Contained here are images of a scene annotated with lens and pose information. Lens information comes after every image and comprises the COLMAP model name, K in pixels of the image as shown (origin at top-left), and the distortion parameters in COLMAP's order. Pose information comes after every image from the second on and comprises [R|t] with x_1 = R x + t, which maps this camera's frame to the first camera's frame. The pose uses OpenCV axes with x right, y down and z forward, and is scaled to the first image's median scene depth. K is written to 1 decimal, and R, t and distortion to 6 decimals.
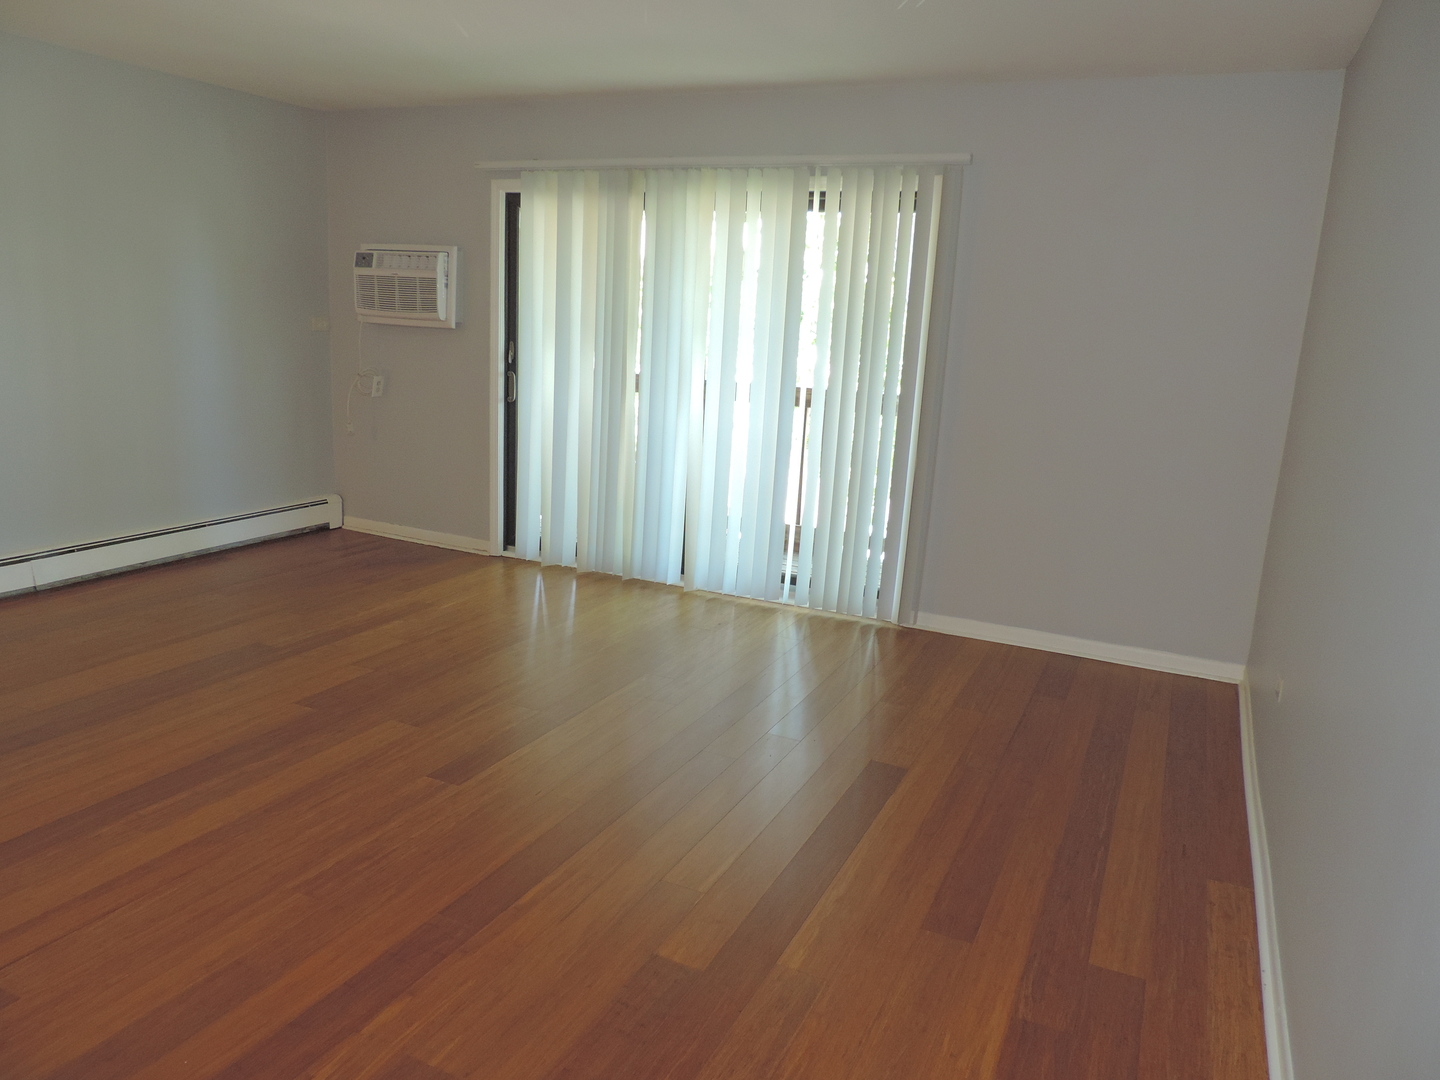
lens RADIAL K [[1027.3, 0, 726.1], [0, 1027.3, 543.4], [0, 0, 1]] dist [-0.028980, 0.000794]
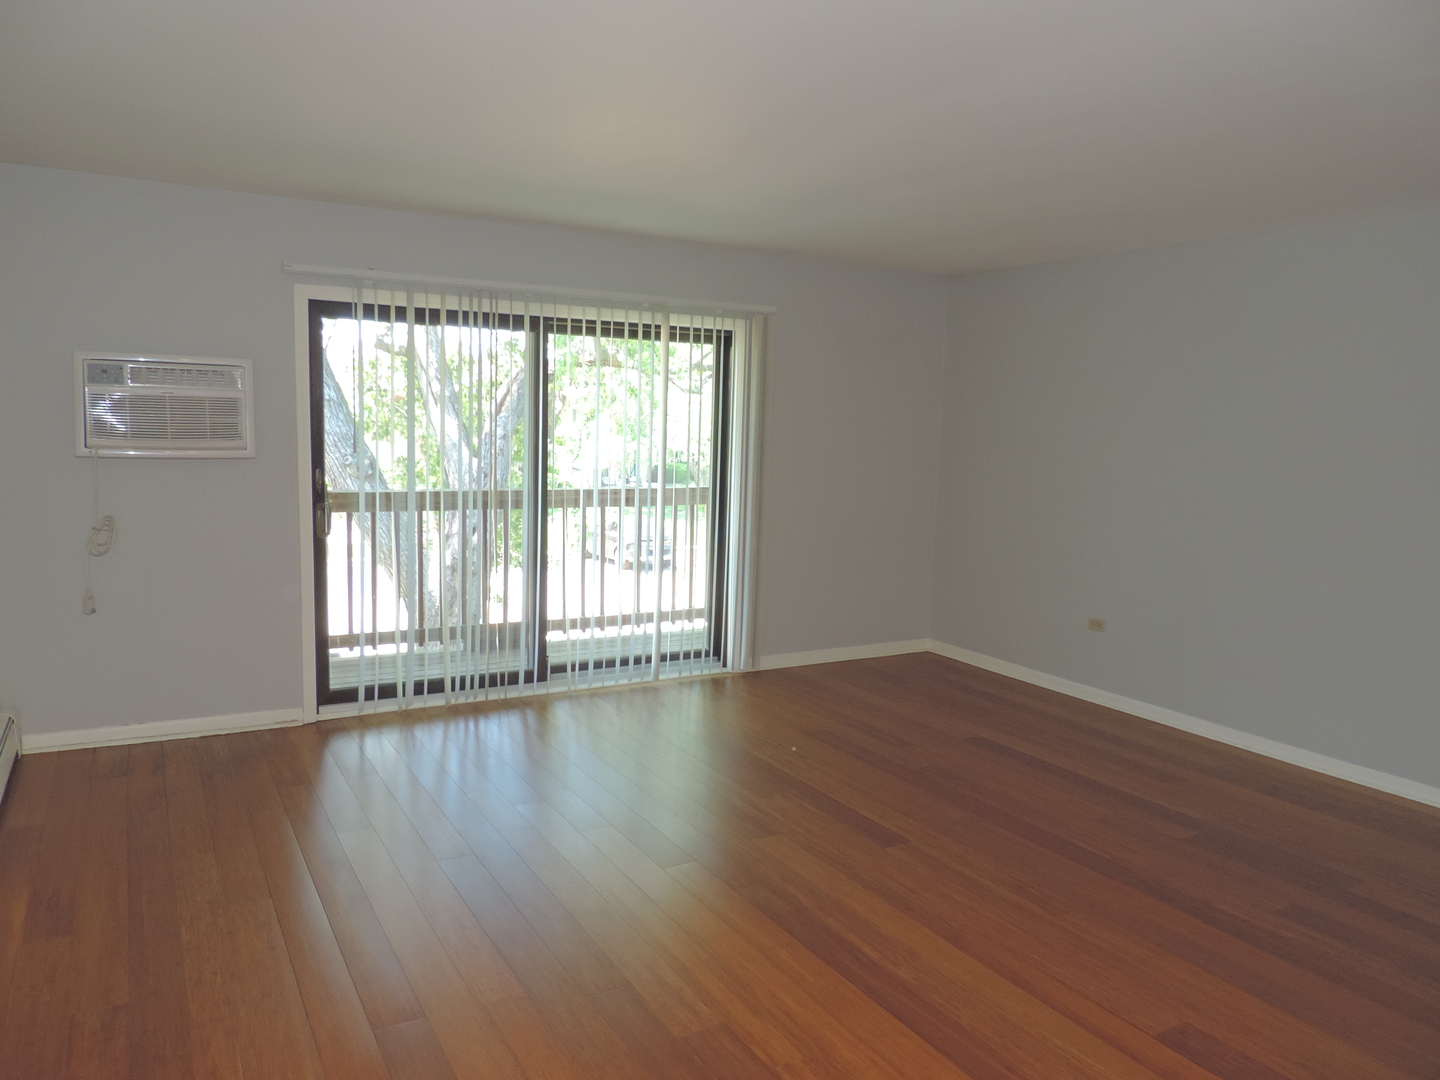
lens RADIAL K [[1027.3, 0, 726.1], [0, 1027.3, 543.4], [0, 0, 1]] dist [-0.028980, 0.000794]
pose [[0.572784, -0.133587, 0.808748, -0.795088], [0.181296, 0.982843, 0.033943, -0.114090], [-0.799406, 0.127181, 0.587175, 0.257270]]
